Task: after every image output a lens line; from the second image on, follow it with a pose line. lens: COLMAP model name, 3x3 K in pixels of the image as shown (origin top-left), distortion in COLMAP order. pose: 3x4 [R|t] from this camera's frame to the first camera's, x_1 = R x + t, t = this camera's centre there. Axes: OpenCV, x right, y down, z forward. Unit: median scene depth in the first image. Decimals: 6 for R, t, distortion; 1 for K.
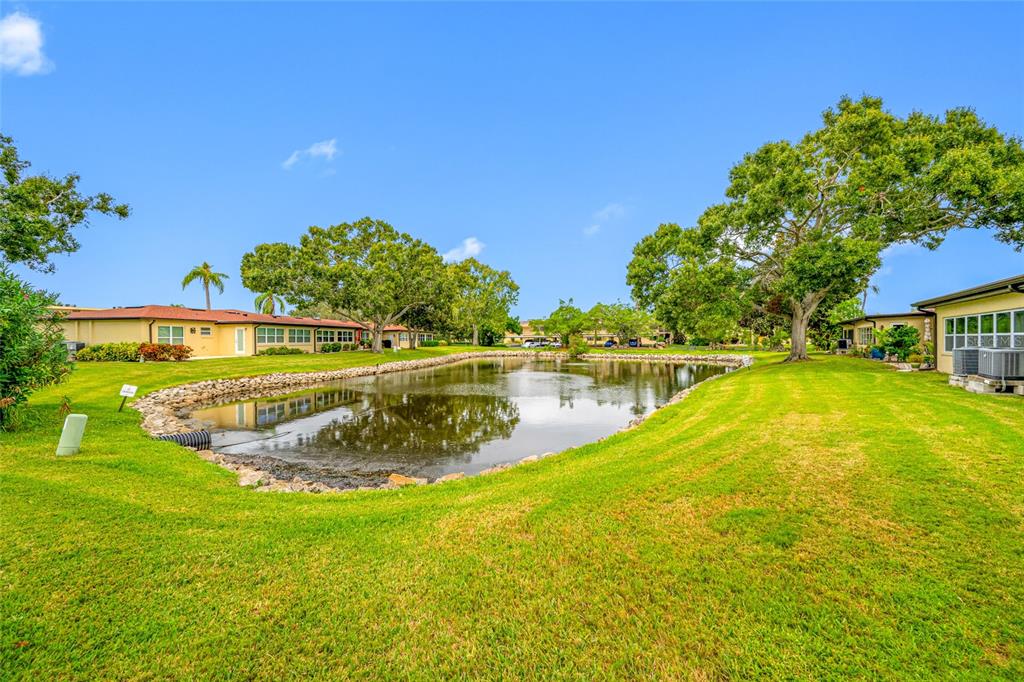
lens RADIAL K [[407.0, 0, 529.9], [0, 407.0, 347.2], [0, 0, 1]] dist [0.003896, 0.001297]
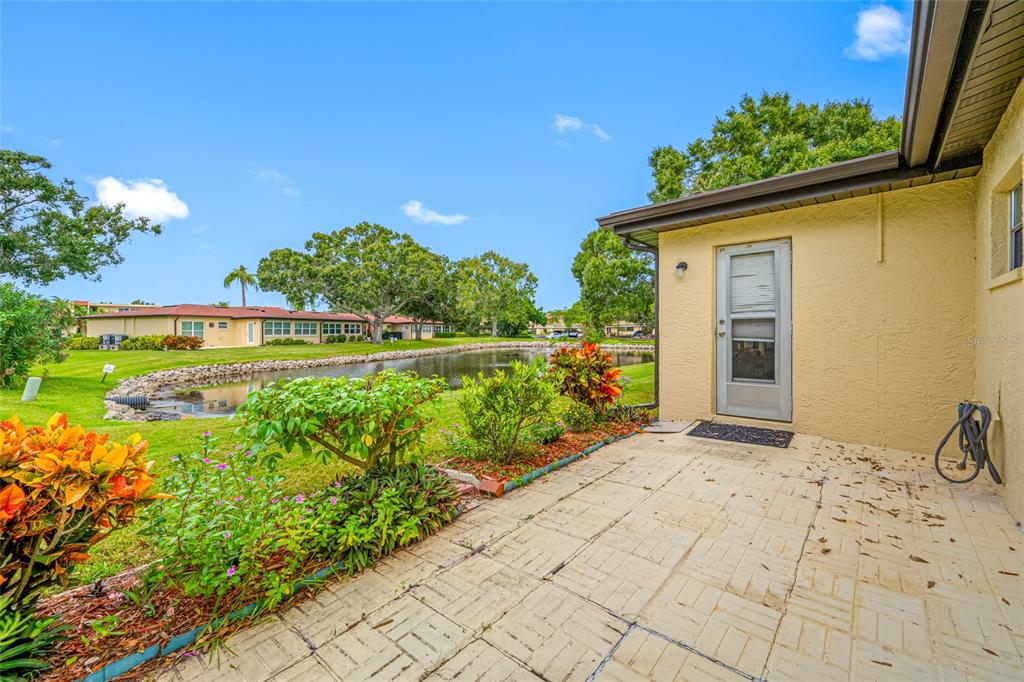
lens RADIAL K [[407.0, 0, 508.4], [0, 407.0, 332.8], [0, 0, 1]] dist [0.003896, 0.001297]
pose [[0.990886, -0.006757, -0.134534, 0.167388], [0.004968, 0.999895, -0.013634, 0.002881], [0.134612, 0.012841, 0.990815, -0.061031]]
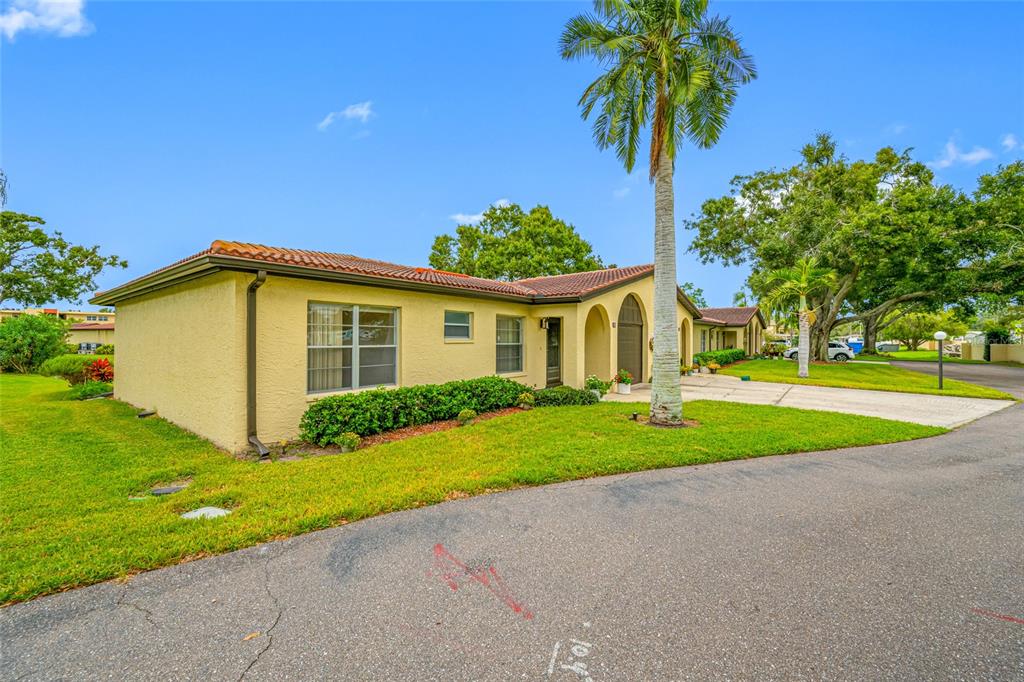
lens RADIAL K [[407.0, 0, 515.3], [0, 407.0, 342.2], [0, 0, 1]] dist [0.003896, 0.001297]
pose [[0.996605, 0.004543, -0.082206, 0.523958], [-0.005599, 0.999905, -0.012619, -0.003000], [0.082141, 0.013037, 0.996535, -0.375659]]
